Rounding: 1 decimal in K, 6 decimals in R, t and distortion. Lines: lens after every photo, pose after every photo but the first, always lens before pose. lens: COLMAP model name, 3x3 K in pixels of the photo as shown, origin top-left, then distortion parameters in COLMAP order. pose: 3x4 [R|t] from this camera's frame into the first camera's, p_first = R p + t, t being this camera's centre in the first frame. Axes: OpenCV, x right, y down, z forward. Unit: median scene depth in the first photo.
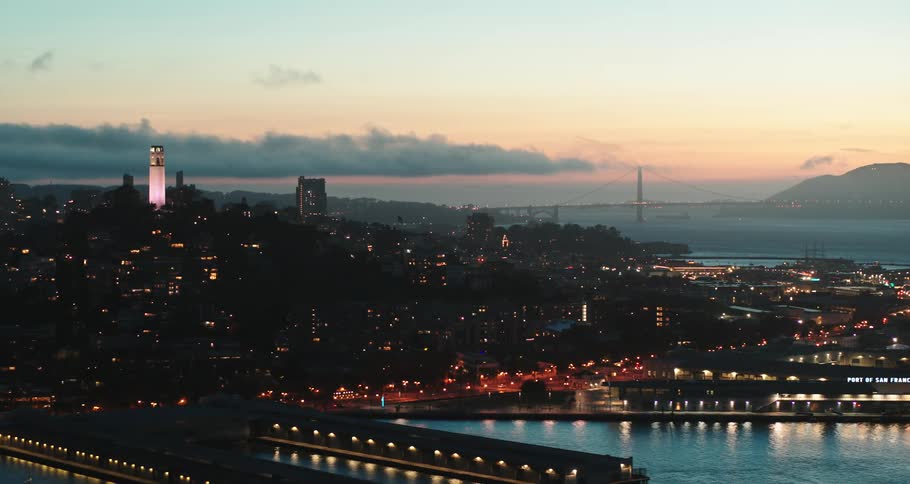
lens RADIAL K [[1910.7, 0, 454.1], [0, 1910.7, 240.9], [0, 0, 1]] dist [-0.044166, 0.000000]
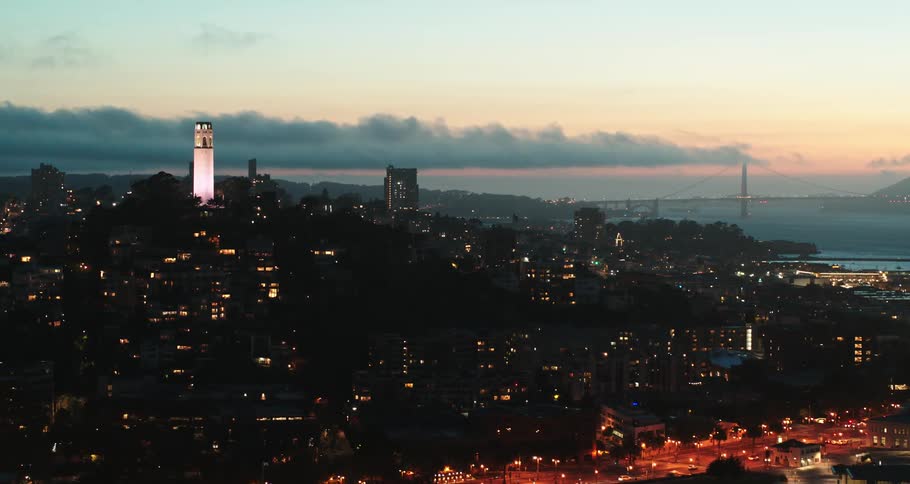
lens RADIAL K [[1910.7, 0, 455.8], [0, 1910.7, 241.8], [0, 0, 1]] dist [-0.044166, 0.000000]
pose [[0.998949, 0.006721, -0.045344, -0.018244], [-0.006520, 0.999968, 0.004586, -0.005522], [0.045373, -0.004285, 0.998961, 0.231387]]
